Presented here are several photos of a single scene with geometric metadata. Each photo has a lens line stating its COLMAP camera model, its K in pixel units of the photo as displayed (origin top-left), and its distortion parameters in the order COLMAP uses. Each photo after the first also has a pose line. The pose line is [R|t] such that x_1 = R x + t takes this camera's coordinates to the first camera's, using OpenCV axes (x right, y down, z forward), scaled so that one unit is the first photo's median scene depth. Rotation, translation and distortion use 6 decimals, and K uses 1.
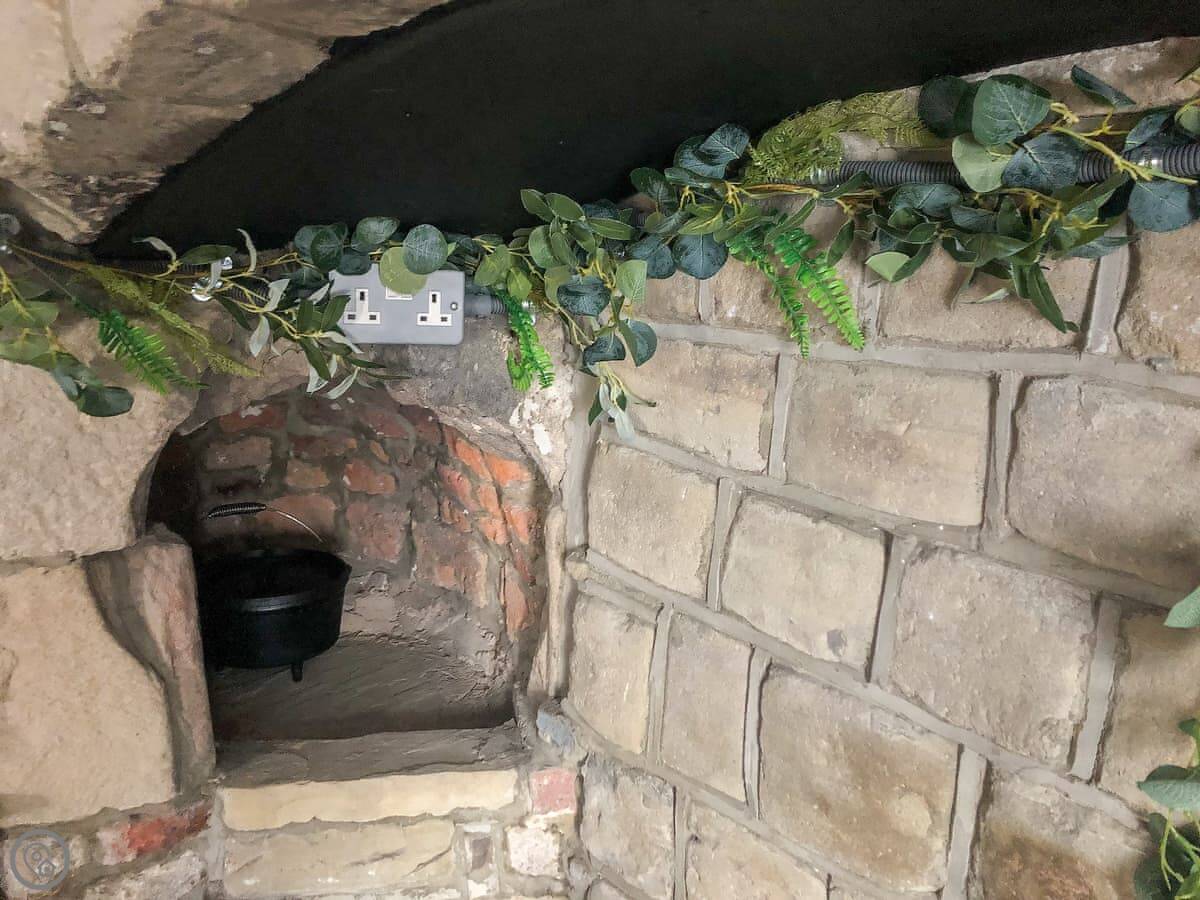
lens RADIAL K [[1073.6, 0, 600.0], [0, 1073.6, 450.0], [0, 0, 1]] dist [-0.108011, 0.025311]
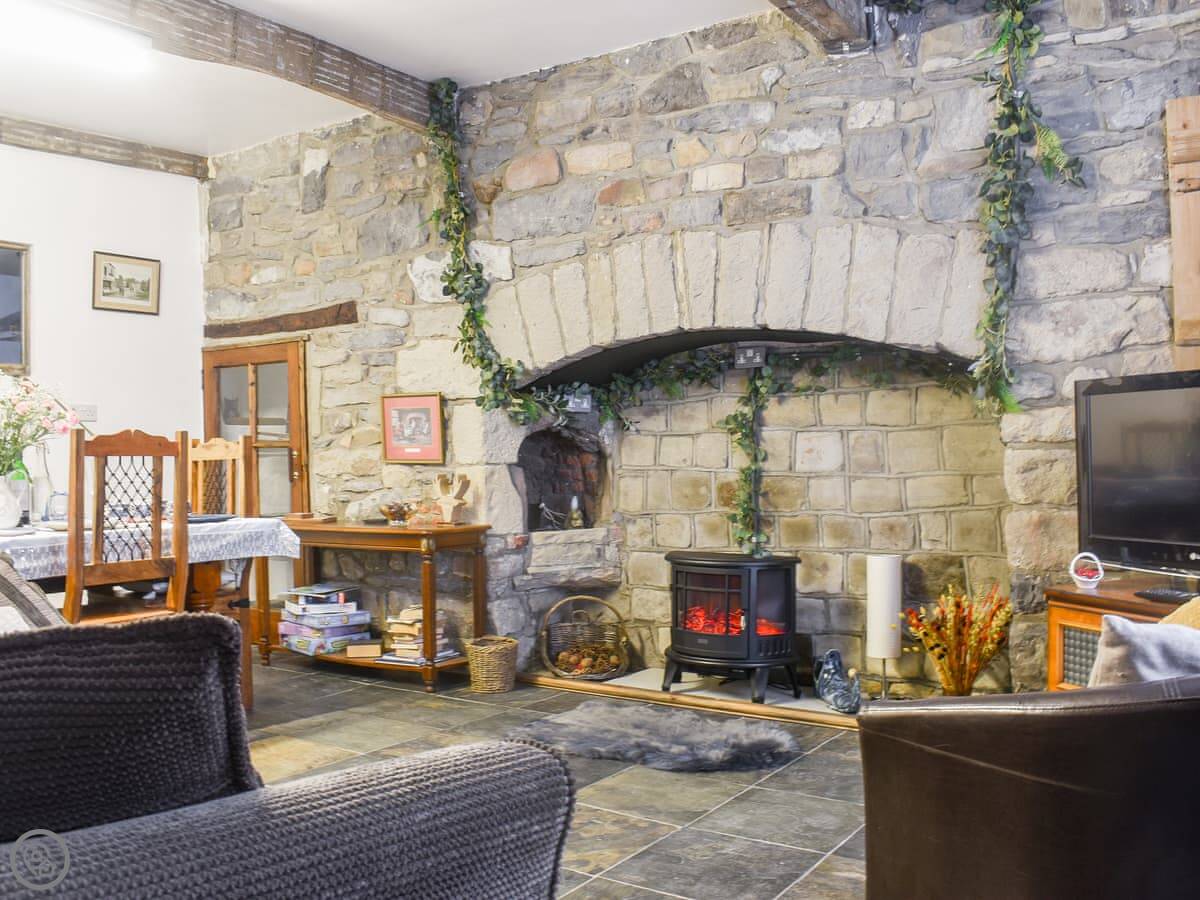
lens RADIAL K [[1073.6, 0, 600.0], [0, 1073.6, 450.0], [0, 0, 1]] dist [-0.108011, 0.025311]
pose [[0.987249, -0.057381, 0.148484, -0.770247], [0.086751, 0.976028, -0.199611, 0.939273], [-0.133471, 0.209947, 0.968560, -3.218880]]
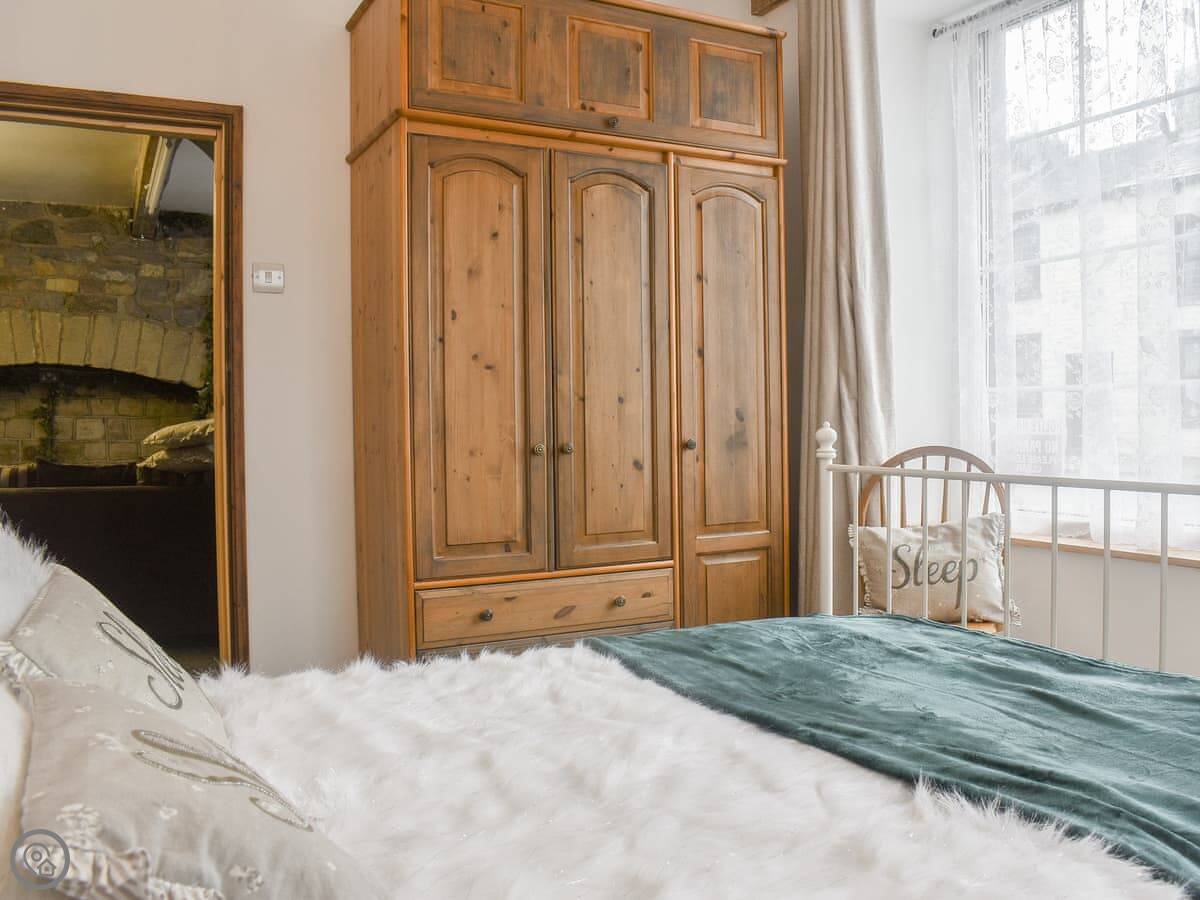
lens RADIAL K [[1073.6, 0, 600.0], [0, 1073.6, 450.0], [0, 0, 1]] dist [-0.108011, 0.025311]
pose [[0.369186, -0.071640, 0.926590, -4.925390], [0.214468, 0.976681, -0.009938, 1.213400], [-0.904271, 0.202393, 0.375941, -5.490105]]
